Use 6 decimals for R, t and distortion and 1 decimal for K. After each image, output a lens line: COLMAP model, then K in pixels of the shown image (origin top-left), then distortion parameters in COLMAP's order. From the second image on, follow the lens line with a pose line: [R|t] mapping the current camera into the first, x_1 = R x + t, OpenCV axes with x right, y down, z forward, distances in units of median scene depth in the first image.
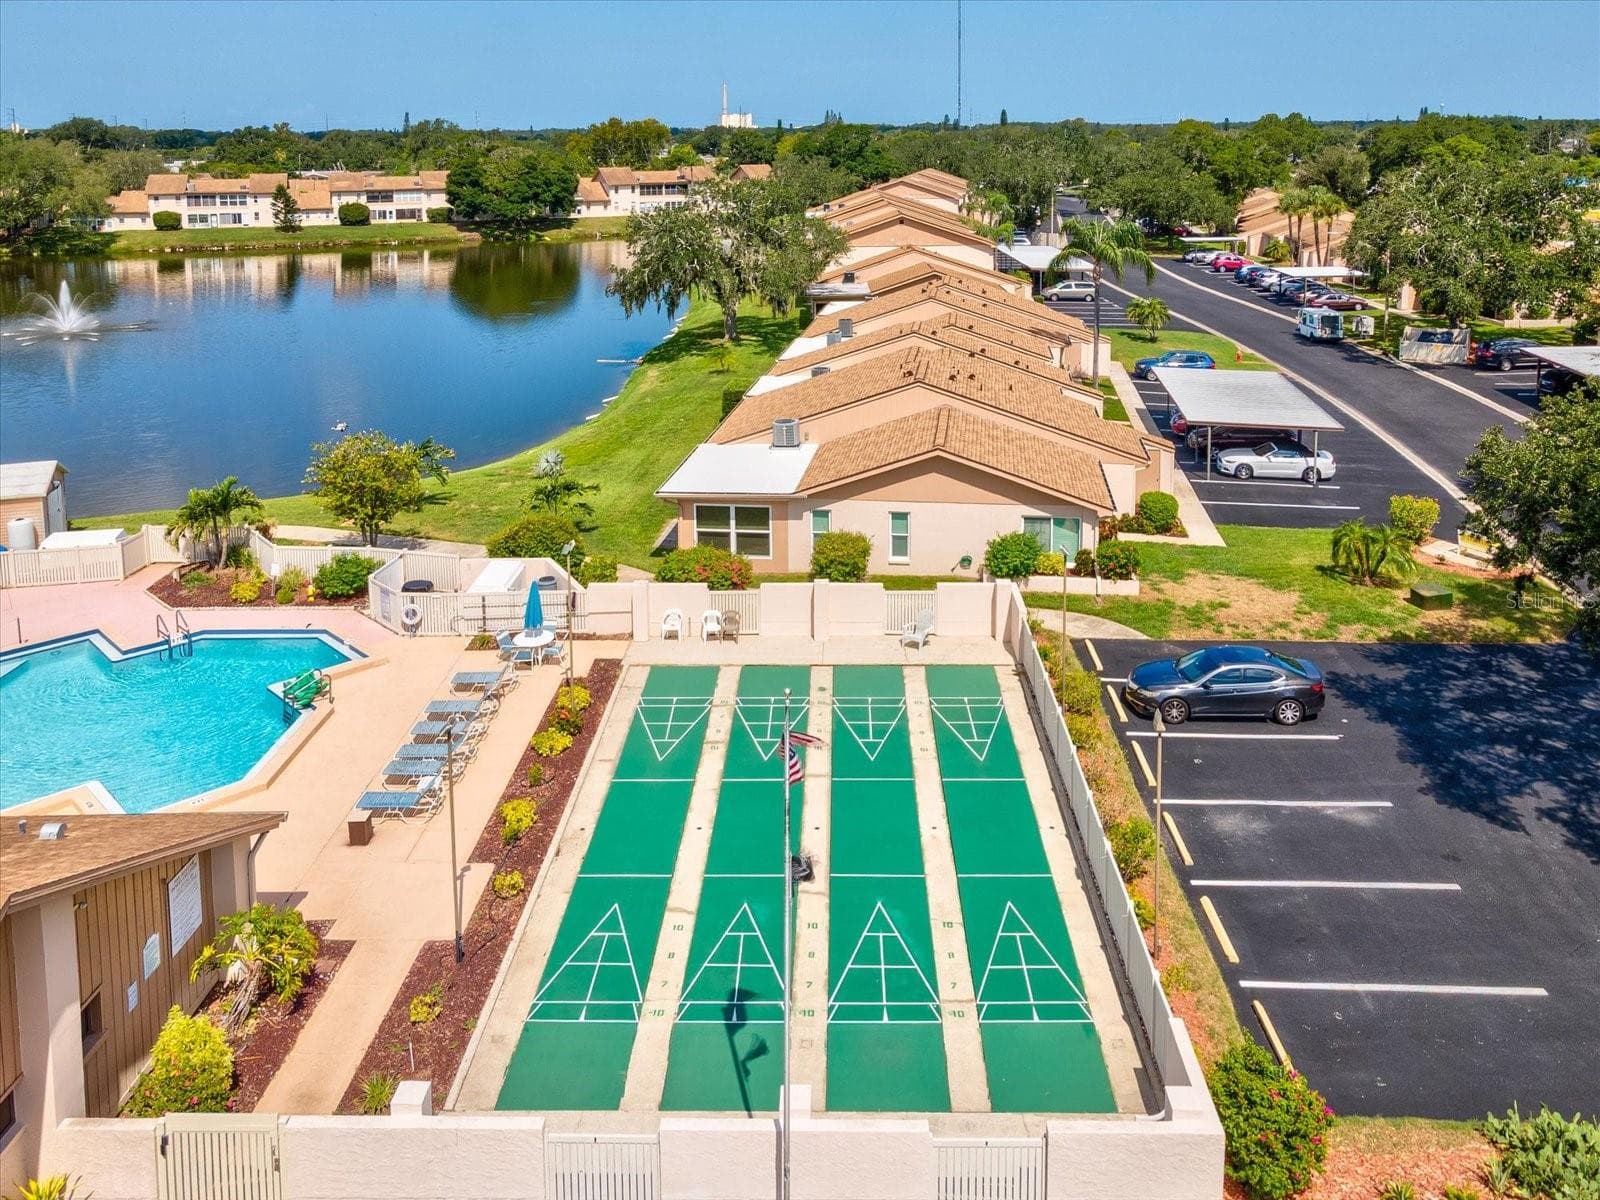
lens RADIAL K [[1210.8, 0, 701.9], [0, 1210.8, 335.2], [0, 0, 1]] dist [0.018665, -0.005428]
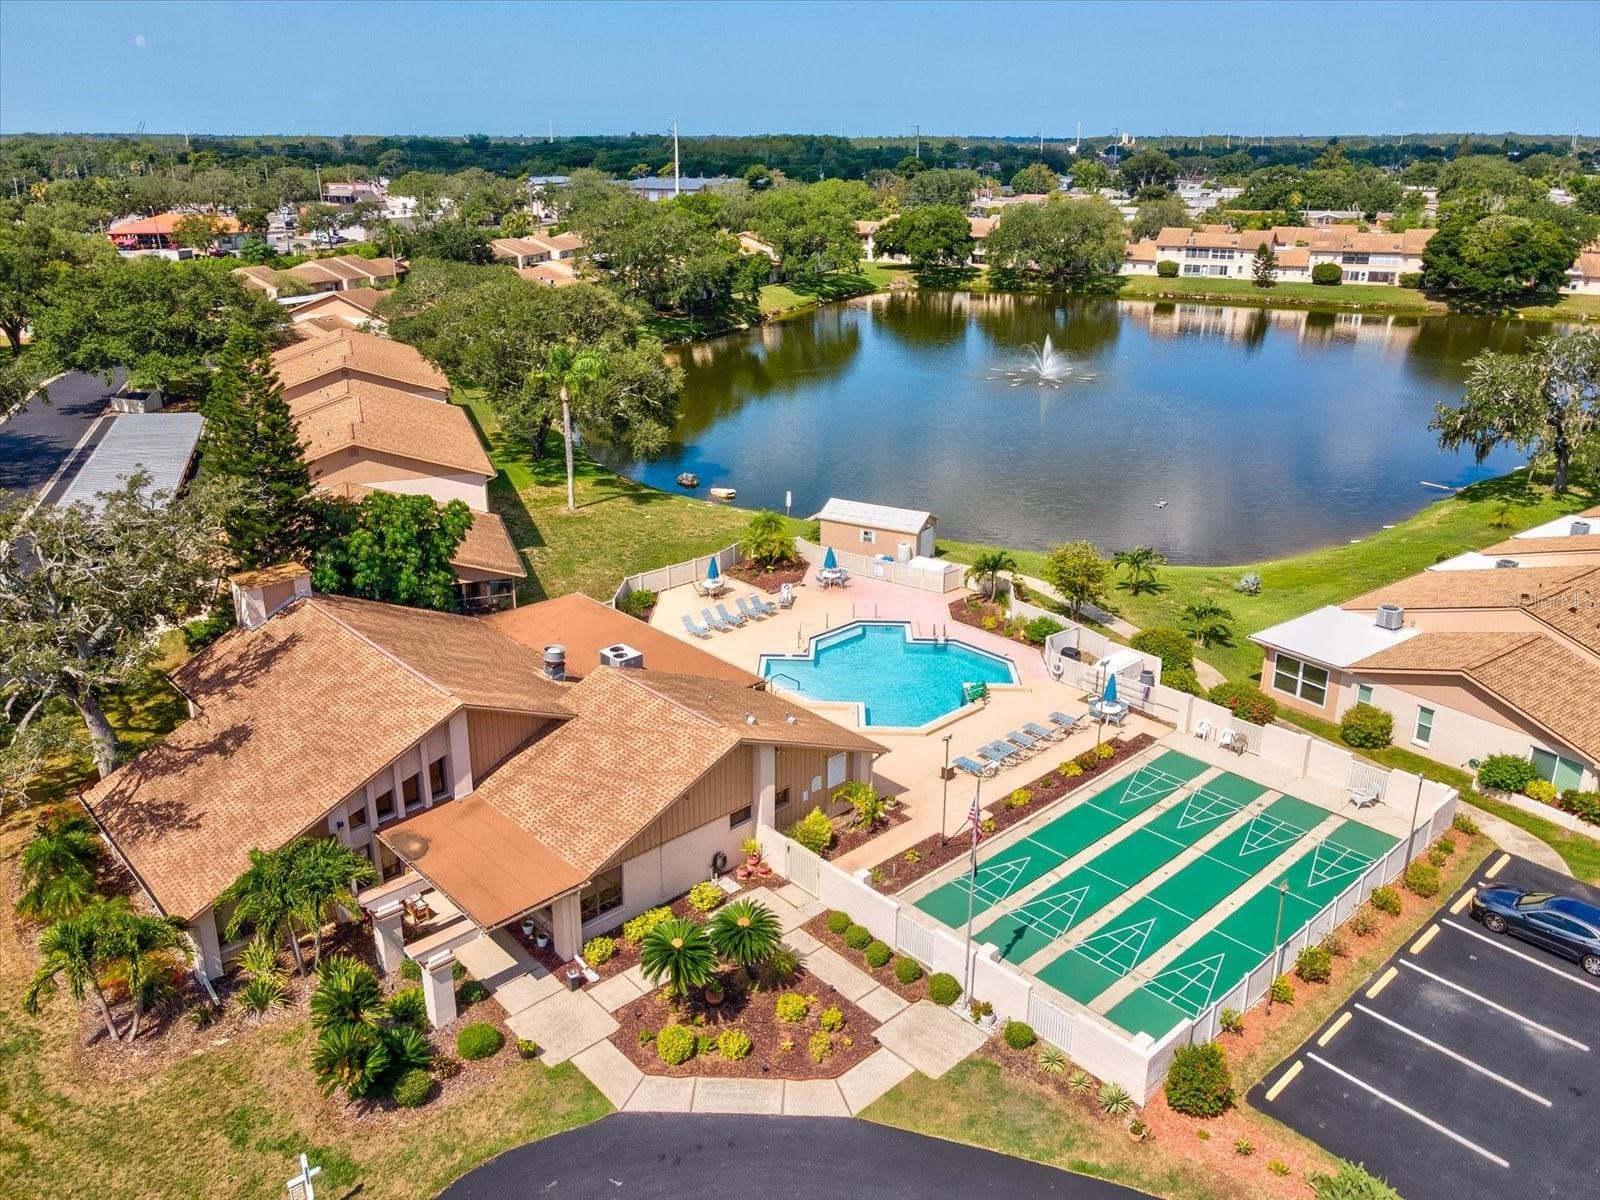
lens RADIAL K [[1210.8, 0, 800.1], [0, 1210.8, 599.3], [0, 0, 1]] dist [0.018665, -0.005428]
pose [[0.688504, 0.267210, -0.674211, 0.197582], [-0.086659, 0.953300, 0.289325, -0.098422], [0.720036, -0.140775, 0.679508, -0.108382]]
